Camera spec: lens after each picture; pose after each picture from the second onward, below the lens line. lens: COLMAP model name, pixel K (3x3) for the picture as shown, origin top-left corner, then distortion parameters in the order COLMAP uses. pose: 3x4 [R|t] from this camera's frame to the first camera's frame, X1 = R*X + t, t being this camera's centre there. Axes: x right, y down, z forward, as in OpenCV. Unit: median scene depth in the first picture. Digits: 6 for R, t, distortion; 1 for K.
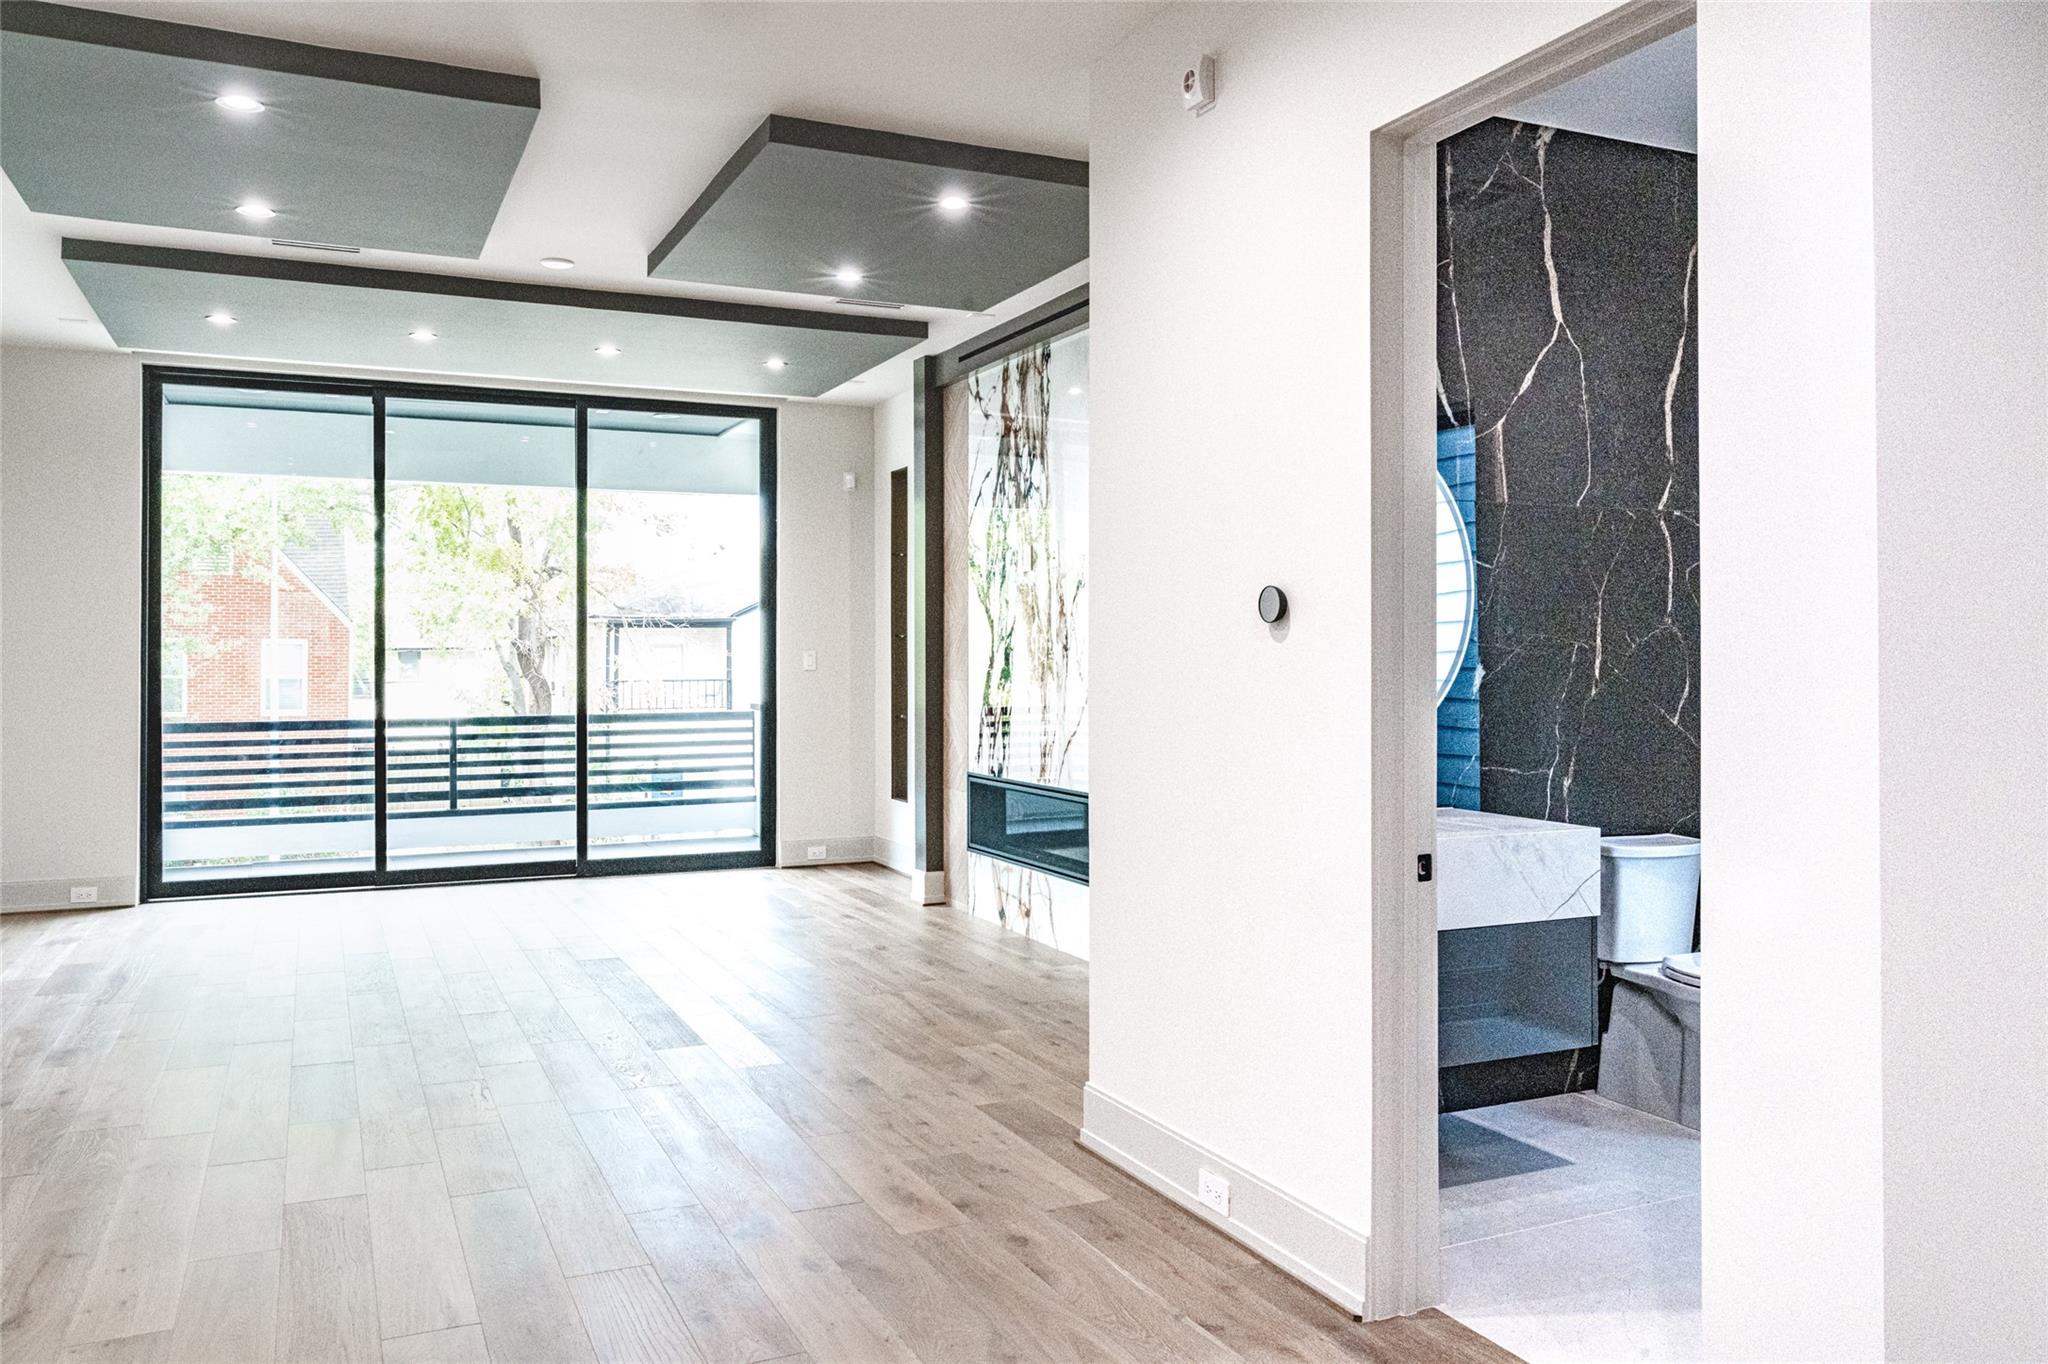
lens RADIAL K [[1494.5, 0, 1003.0], [0, 1494.5, 634.0], [0, 0, 1]] dist [-0.015607, 0.010160]
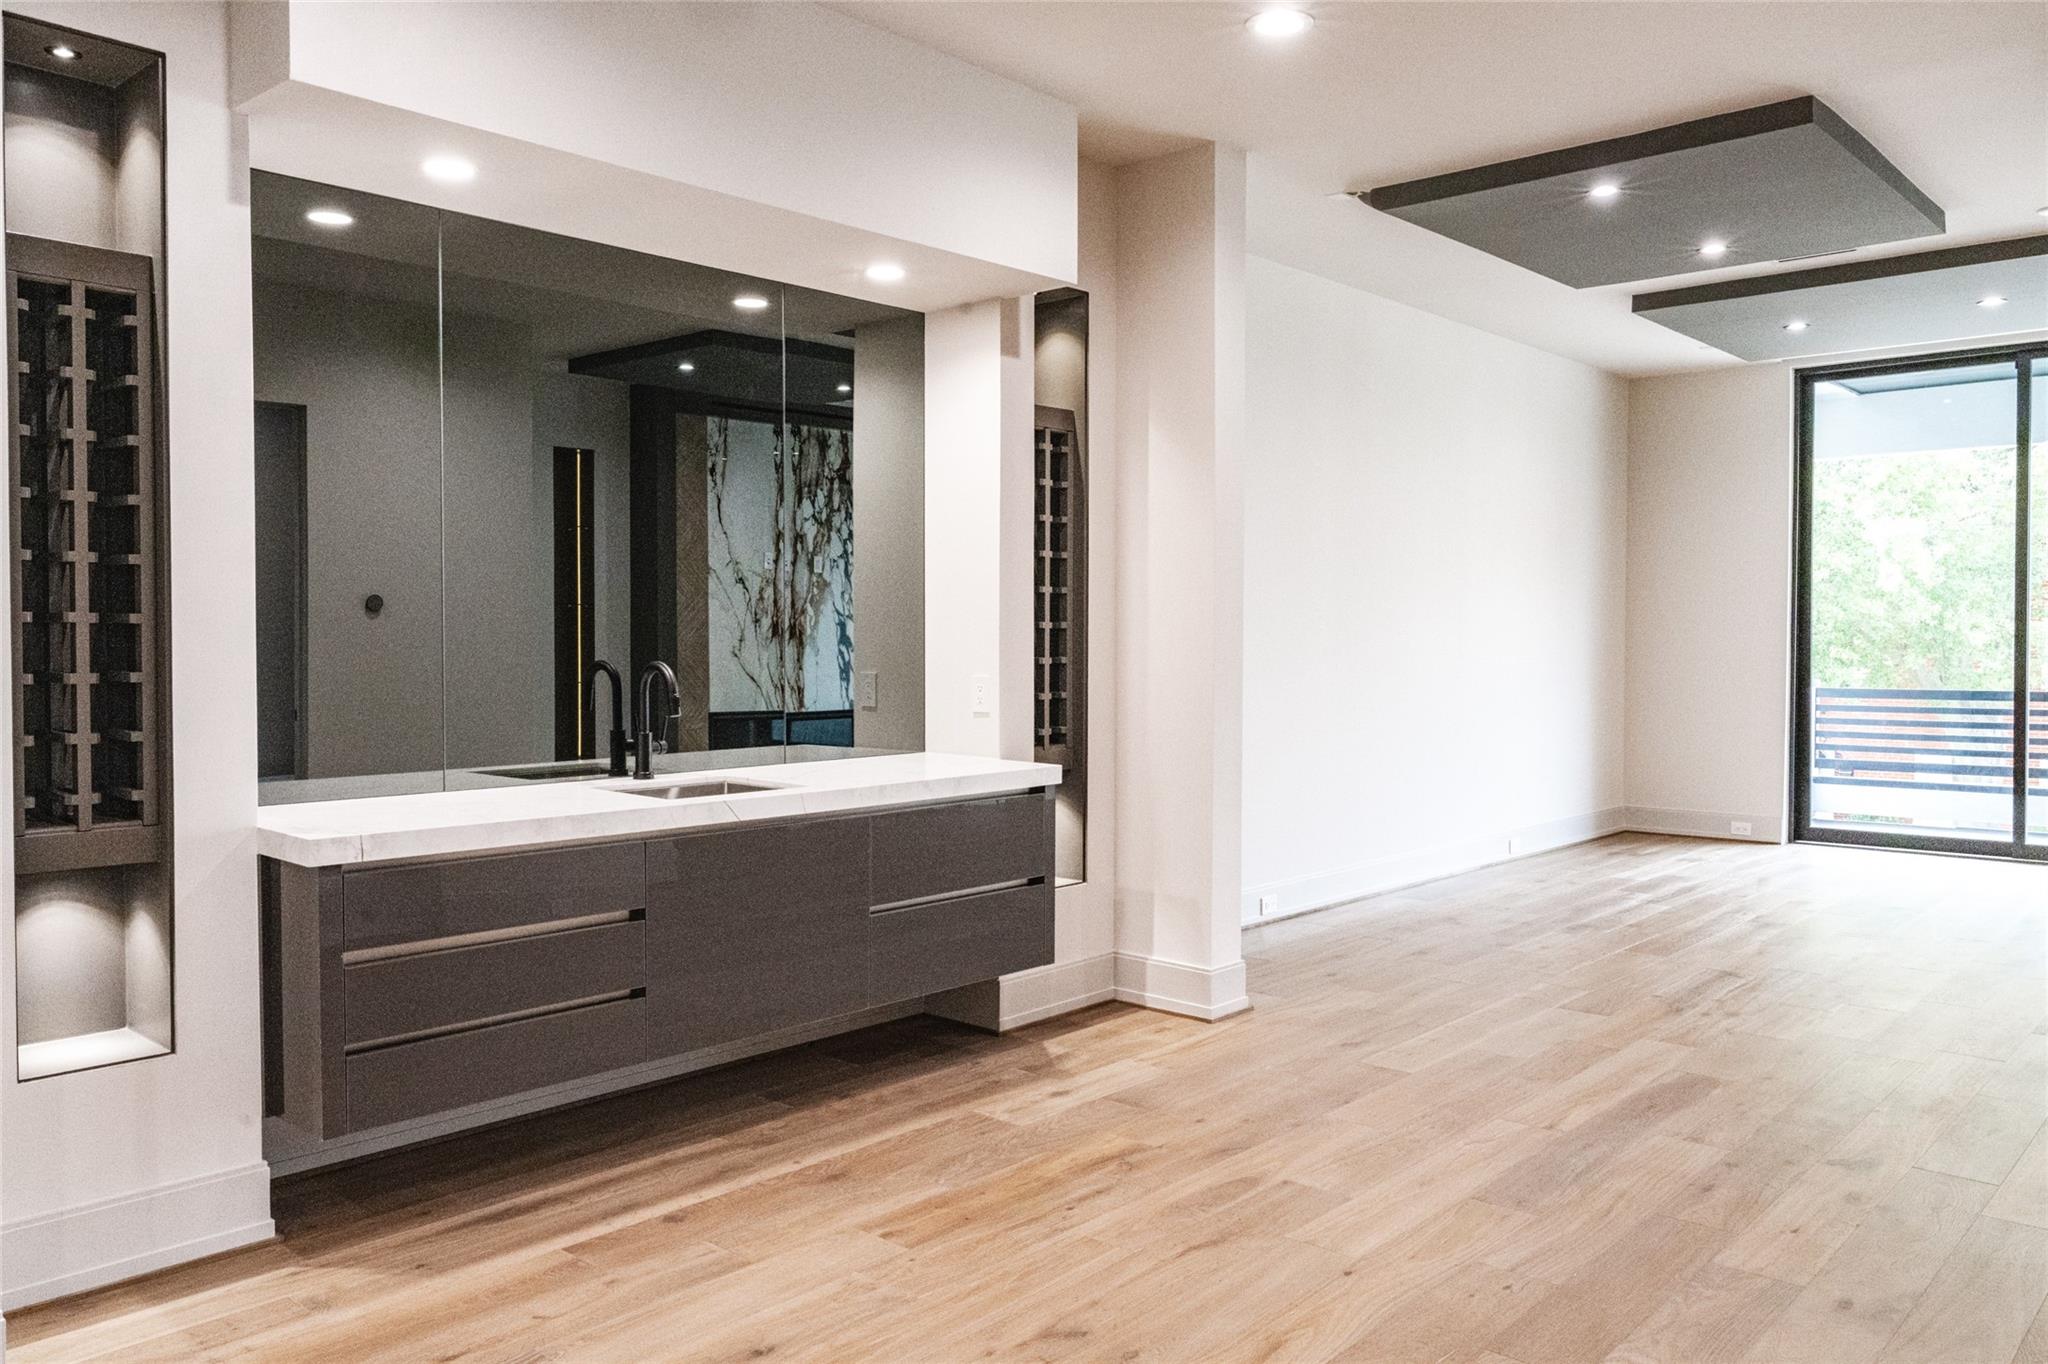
lens RADIAL K [[1494.5, 0, 1025.8], [0, 1494.5, 680.6], [0, 0, 1]] dist [-0.015607, 0.010160]
pose [[0.383840, 0.032486, -0.922828, 0.243793], [0.015146, 0.999025, 0.041469, -0.000519], [0.923275, -0.029895, 0.382974, 0.023550]]
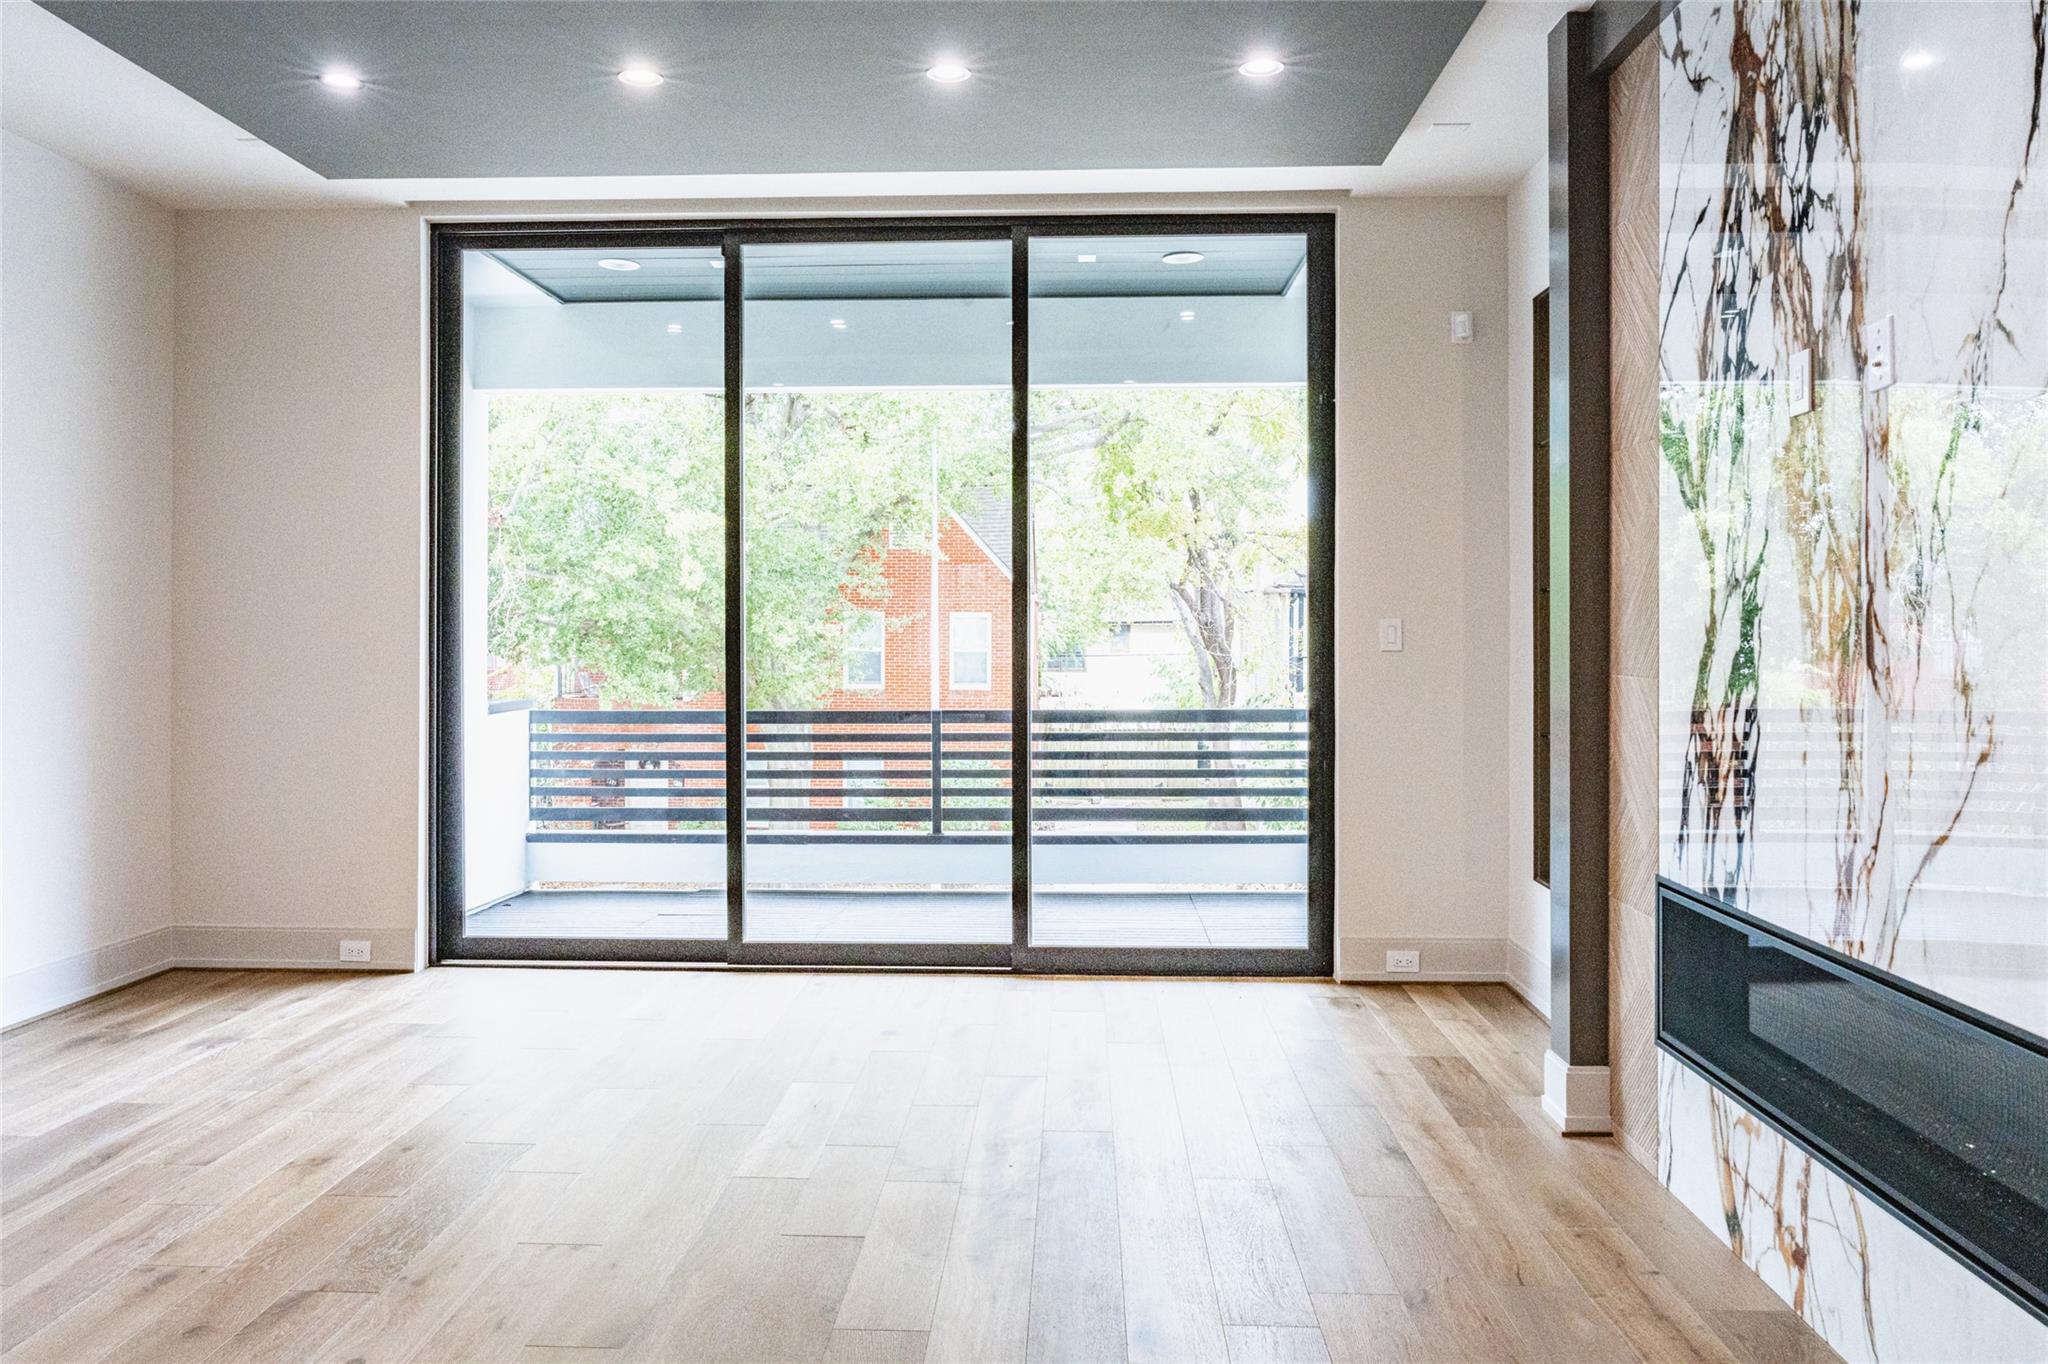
lens RADIAL K [[1494.5, 0, 1042.1], [0, 1494.5, 628.1], [0, 0, 1]] dist [-0.015607, 0.010160]
pose [[0.895968, 0.001063, -0.444117, 0.010076], [0.004815, 0.999915, 0.012107, 0.008534], [0.444092, -0.012985, 0.895887, 0.475982]]
